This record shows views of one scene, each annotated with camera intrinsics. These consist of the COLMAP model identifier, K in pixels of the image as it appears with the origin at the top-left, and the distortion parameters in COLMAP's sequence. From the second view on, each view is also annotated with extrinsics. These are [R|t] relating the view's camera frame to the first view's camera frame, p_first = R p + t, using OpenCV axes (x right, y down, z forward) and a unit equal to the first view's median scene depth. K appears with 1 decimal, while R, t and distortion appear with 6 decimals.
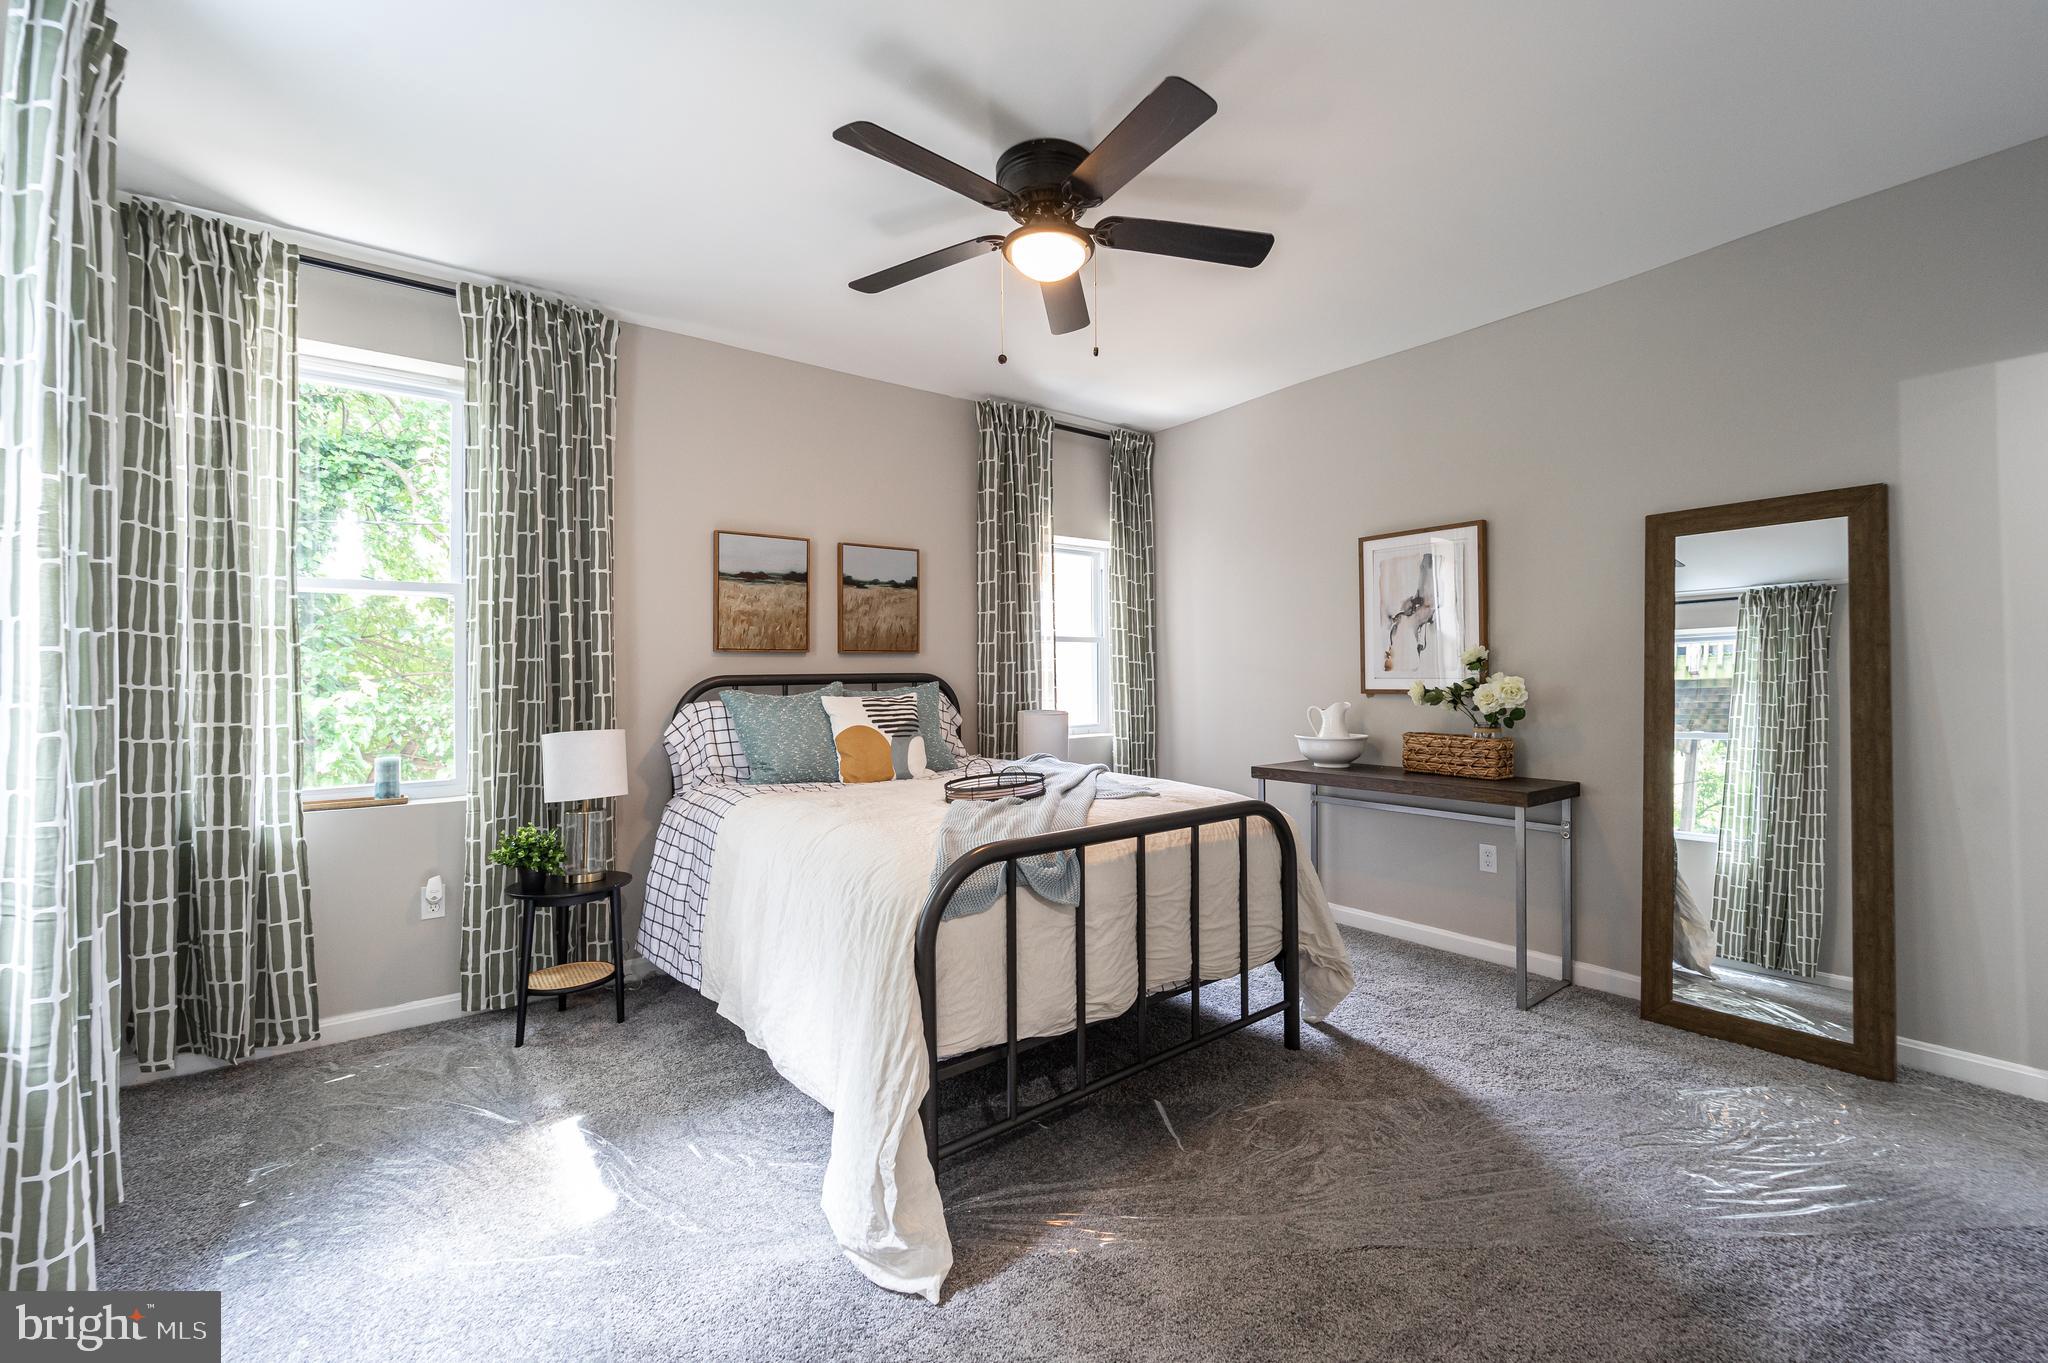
lens RADIAL K [[847.4, 0, 1070.0], [0, 847.4, 669.8], [0, 0, 1]] dist [-0.000083, -0.000106]
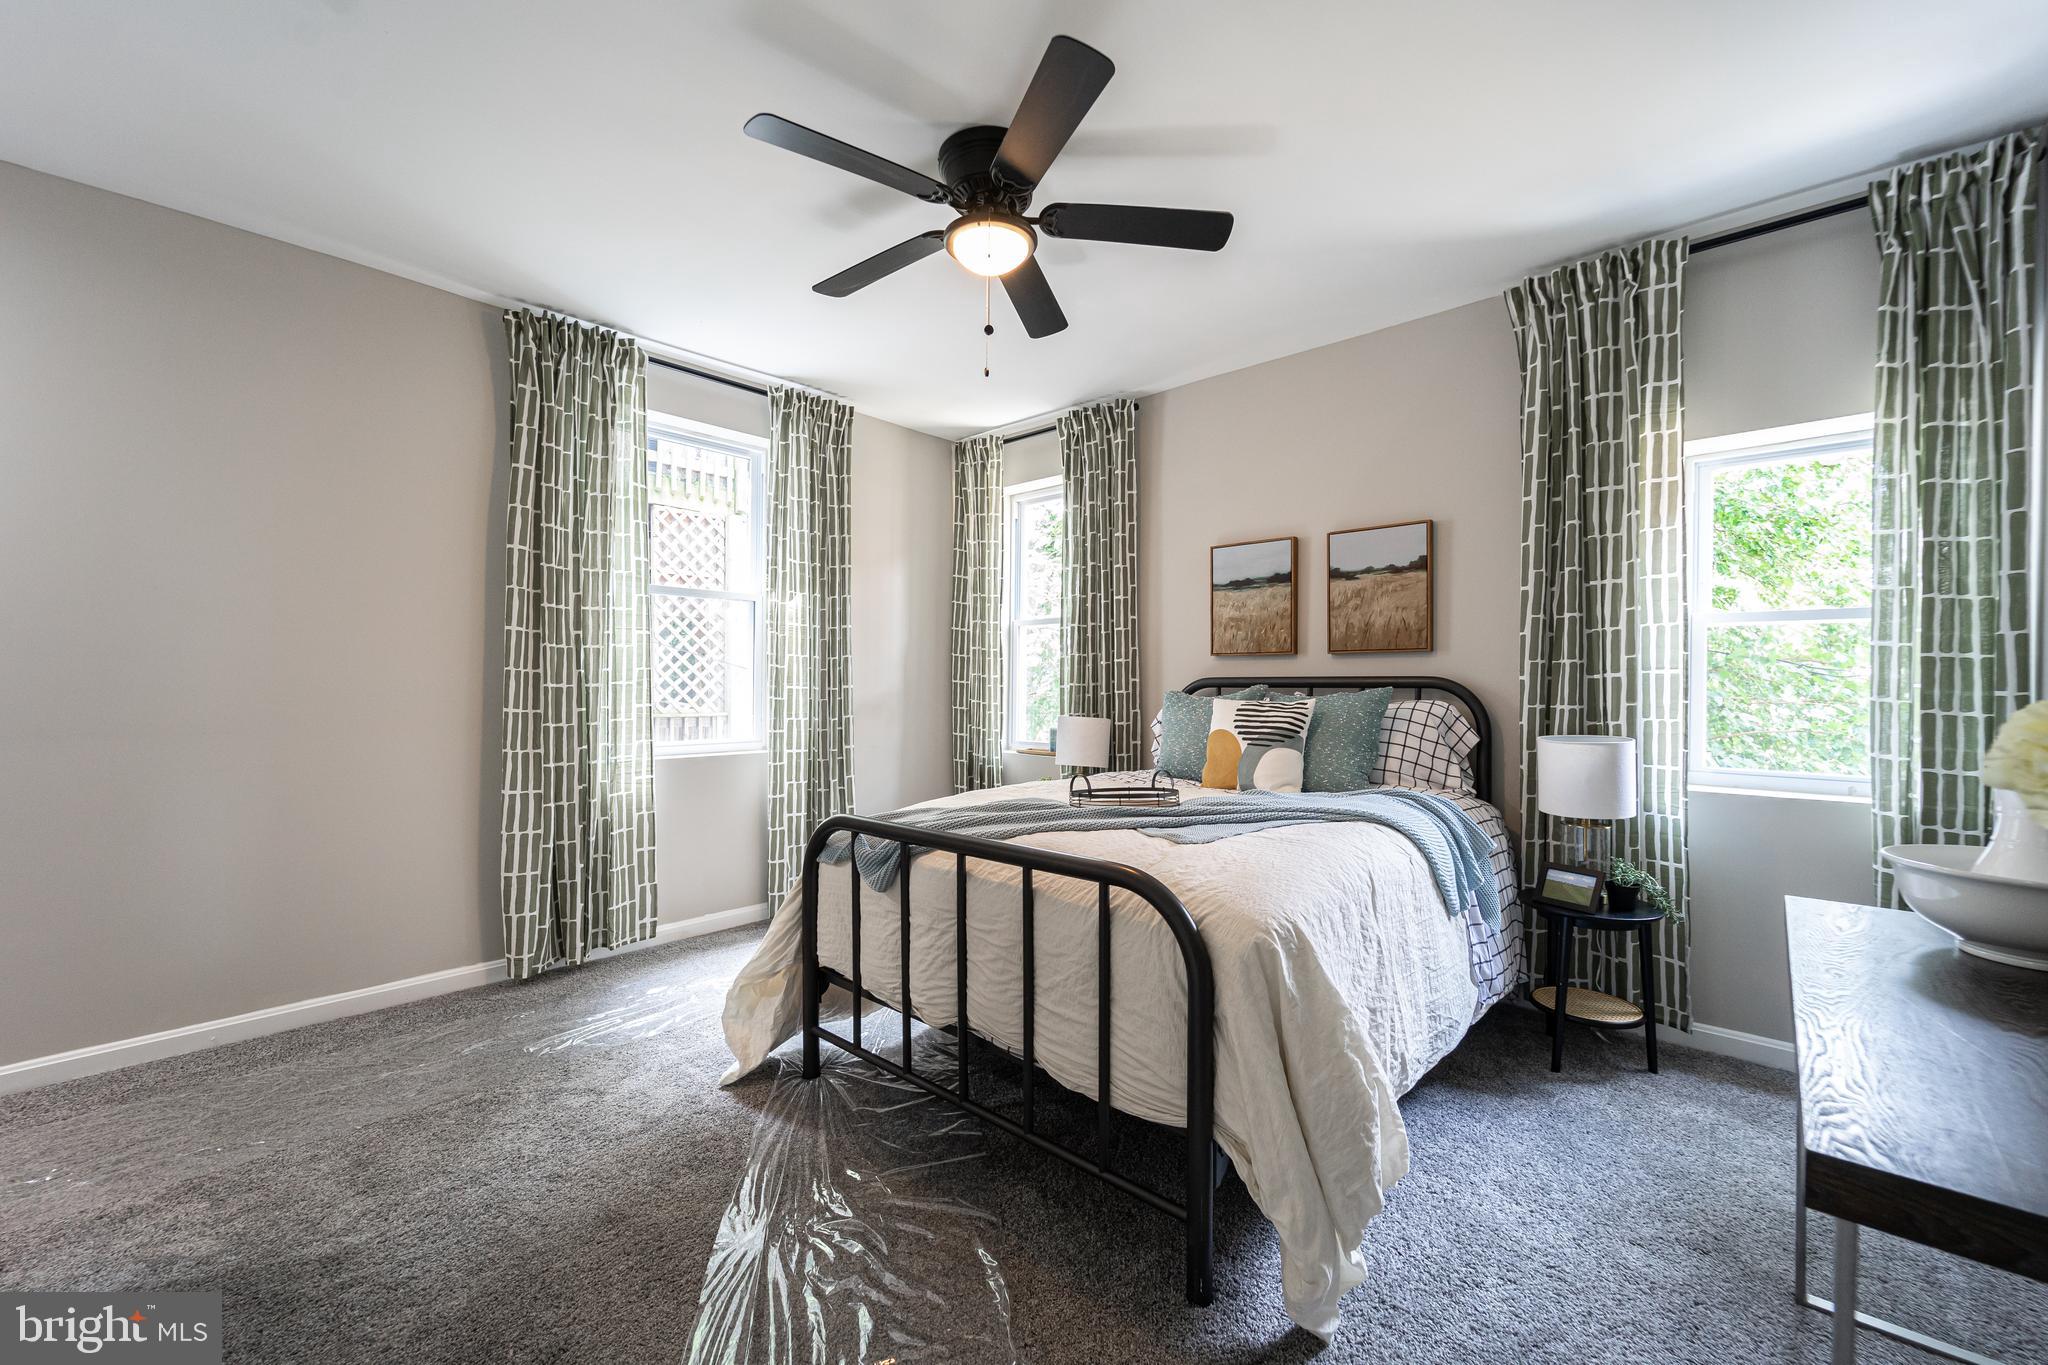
lens RADIAL K [[838.3, 0, 1029.6], [0, 838.3, 684.3], [0, 0, 1]] dist [-0.000089, -0.000544]
pose [[0.132474, 0.013905, -0.991089, 0.614347], [0.002410, 0.999894, 0.014351, -0.000908], [0.991184, -0.004290, 0.132426, 0.590983]]
